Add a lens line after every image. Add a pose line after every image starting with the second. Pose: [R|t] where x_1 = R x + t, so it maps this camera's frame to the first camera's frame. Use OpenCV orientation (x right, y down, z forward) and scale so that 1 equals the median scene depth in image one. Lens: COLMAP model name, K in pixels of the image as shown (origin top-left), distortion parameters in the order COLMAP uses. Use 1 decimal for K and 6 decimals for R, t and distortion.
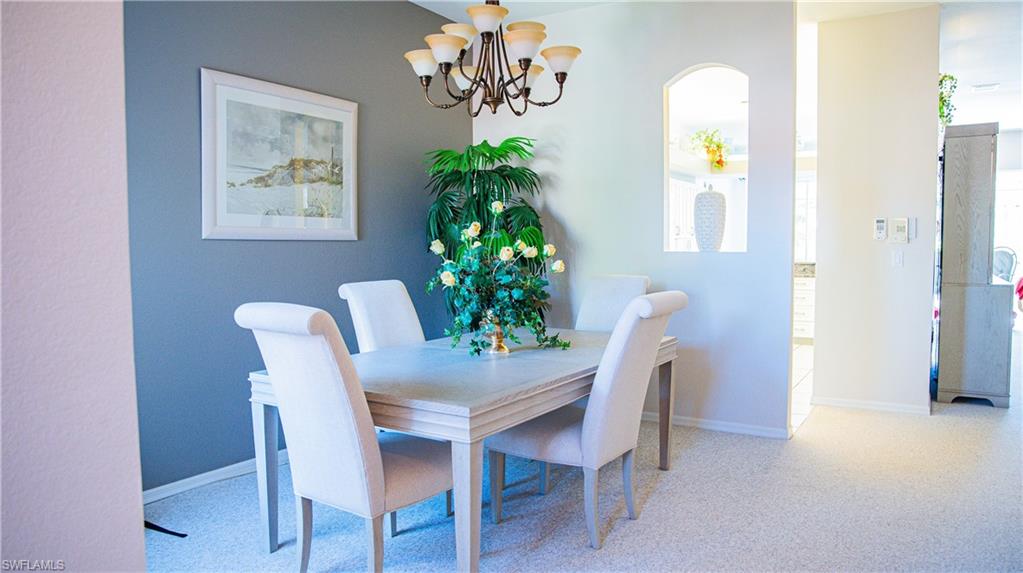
lens RADIAL K [[705.3, 0, 511.5], [0, 705.3, 286.5], [0, 0, 1]] dist [-0.062804, 0.002278]
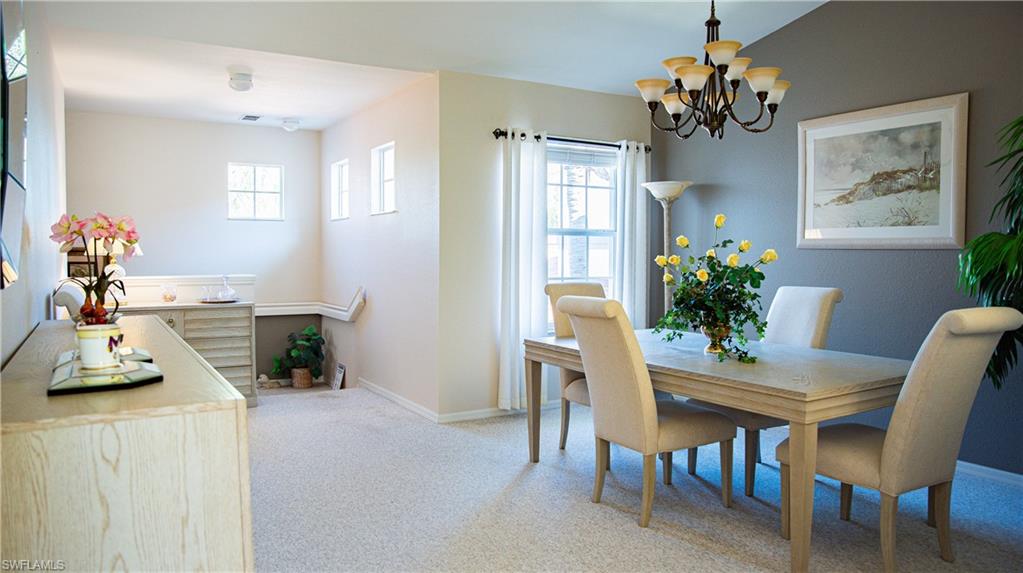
lens RADIAL K [[705.3, 0, 511.5], [0, 705.3, 286.5], [0, 0, 1]] dist [-0.062804, 0.002278]
pose [[-0.450129, 0.043197, -0.891918, 0.924748], [-0.053197, 0.995758, 0.075073, -0.061092], [0.891378, 0.081240, -0.445922, 1.015906]]
